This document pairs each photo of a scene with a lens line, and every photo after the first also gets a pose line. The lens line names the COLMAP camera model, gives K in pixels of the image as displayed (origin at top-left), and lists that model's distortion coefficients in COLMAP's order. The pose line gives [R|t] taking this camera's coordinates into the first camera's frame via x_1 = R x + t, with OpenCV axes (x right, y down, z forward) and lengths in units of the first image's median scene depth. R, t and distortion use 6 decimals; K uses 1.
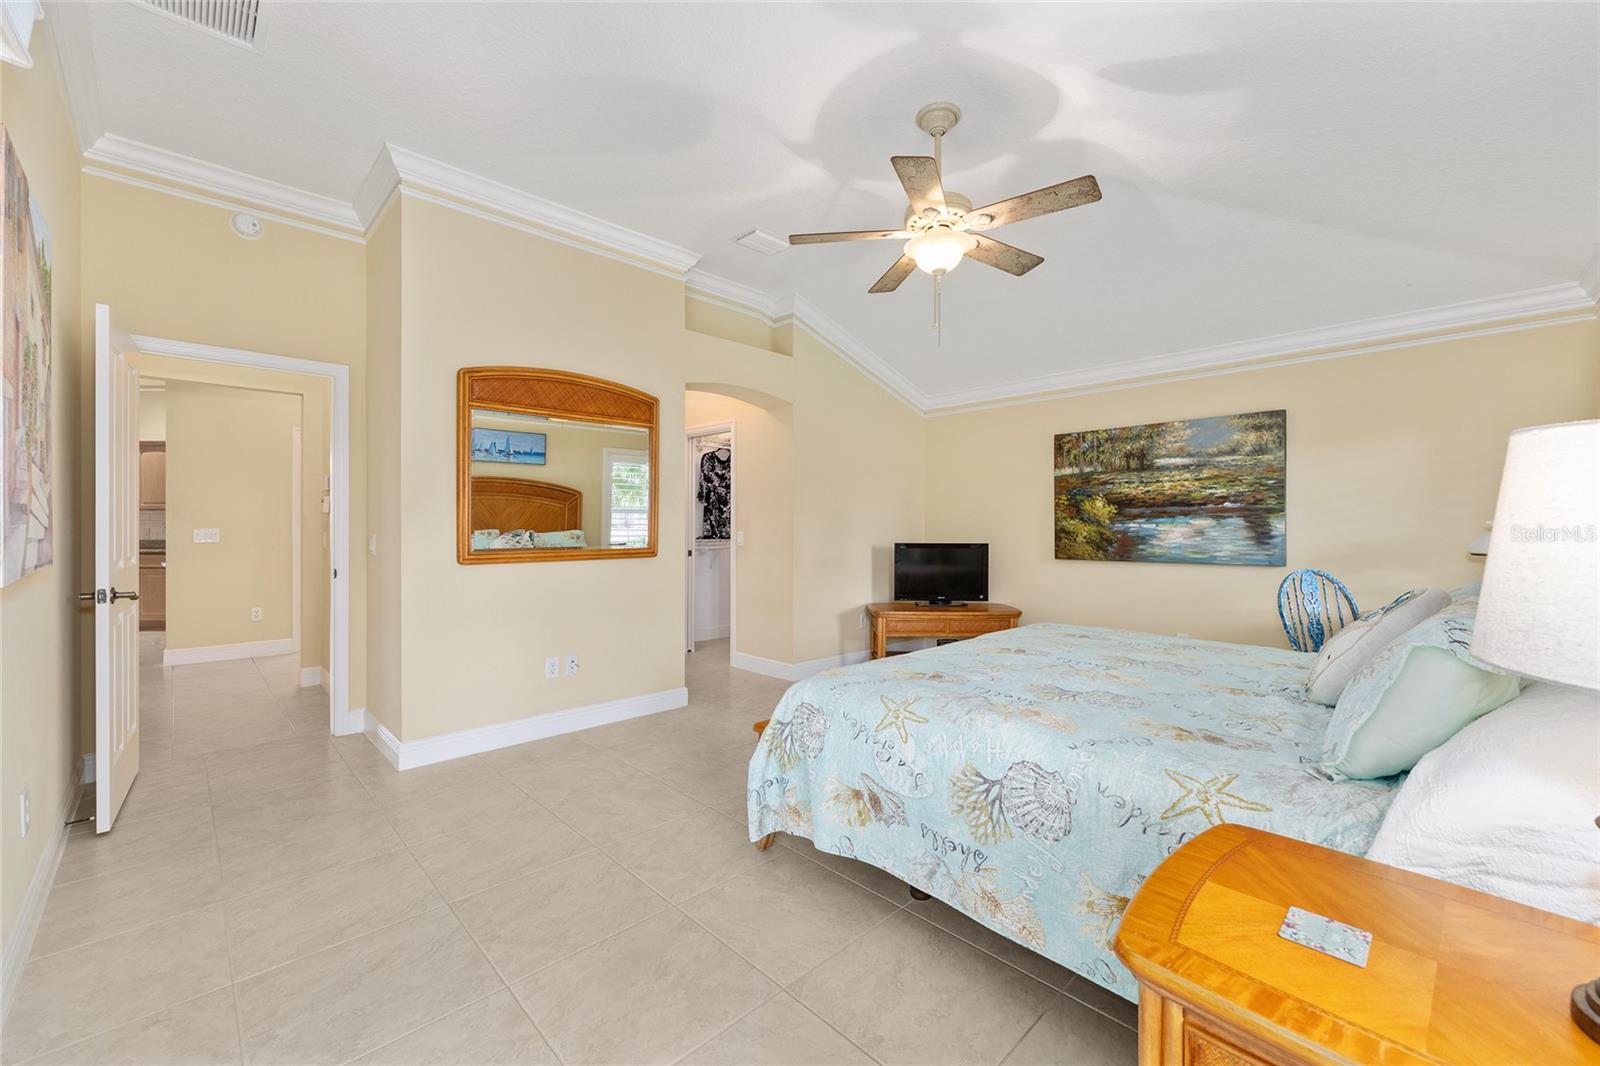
lens RADIAL K [[642.3, 0, 802.2], [0, 642.3, 524.3], [0, 0, 1]] dist [-0.000153, 0.000279]
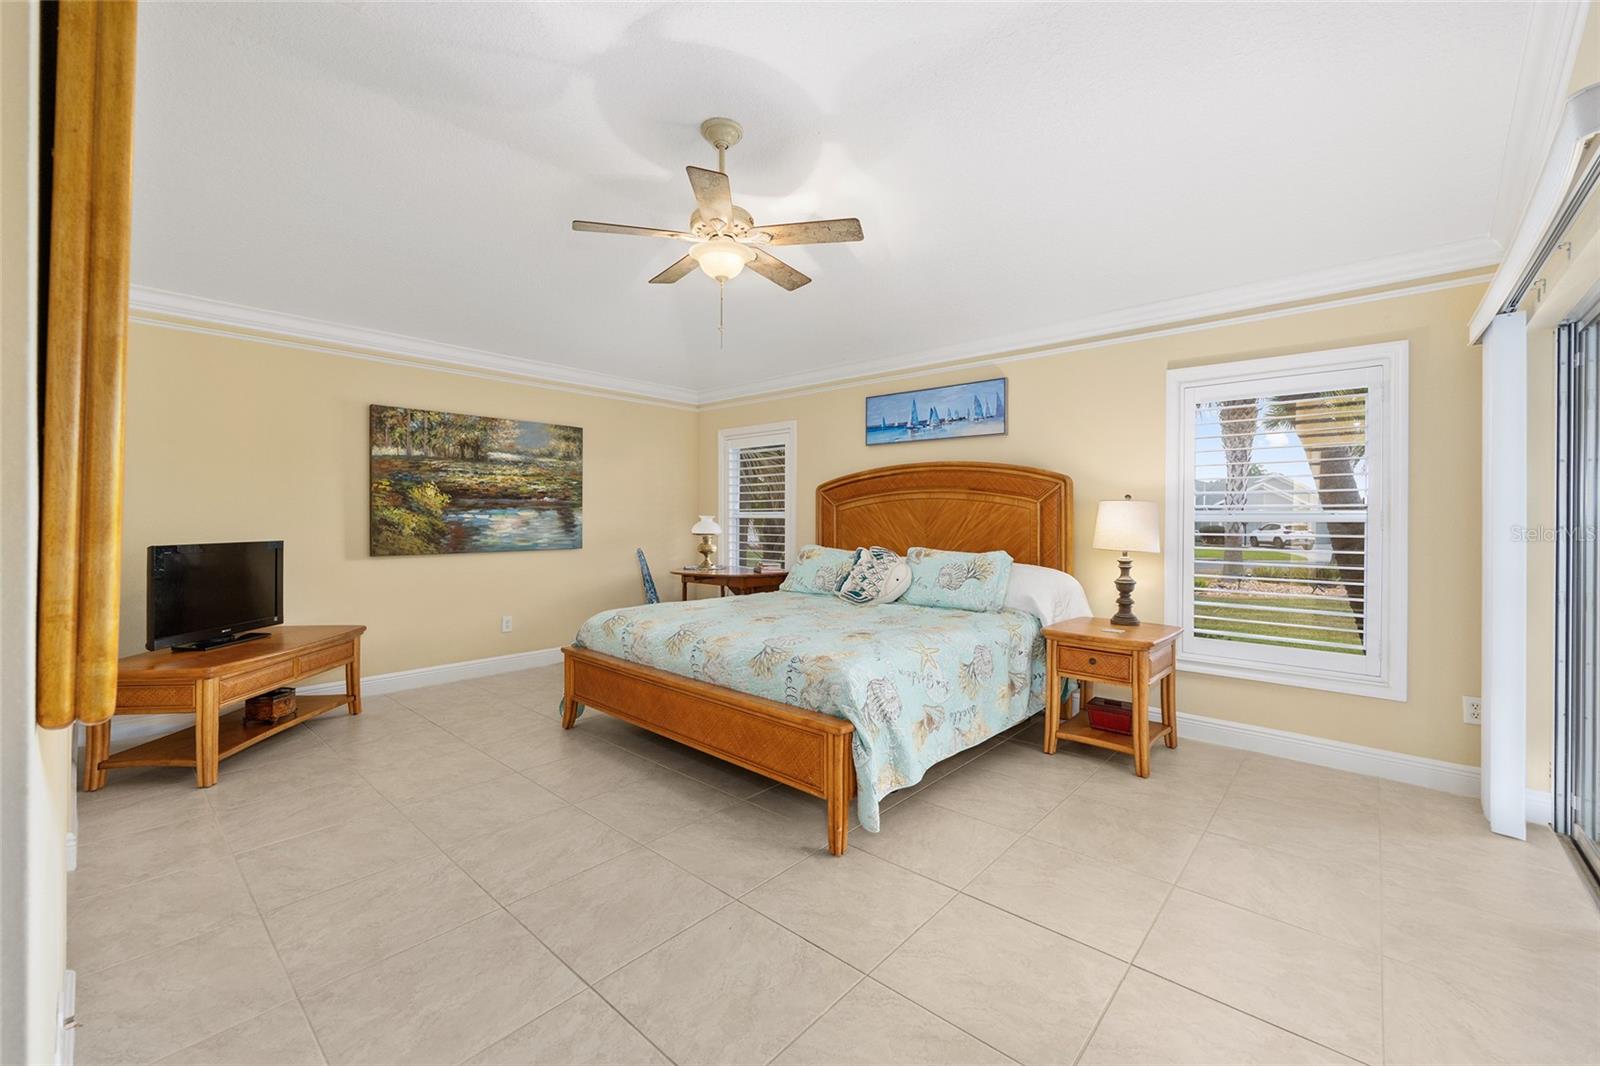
lens RADIAL K [[642.3, 0, 802.2], [0, 642.3, 524.3], [0, 0, 1]] dist [-0.000153, 0.000279]
pose [[-0.066459, -0.008446, 0.997753, -0.508509], [-0.008223, 0.999935, 0.007916, 0.002311], [-0.997755, -0.007678, -0.066524, 0.563507]]
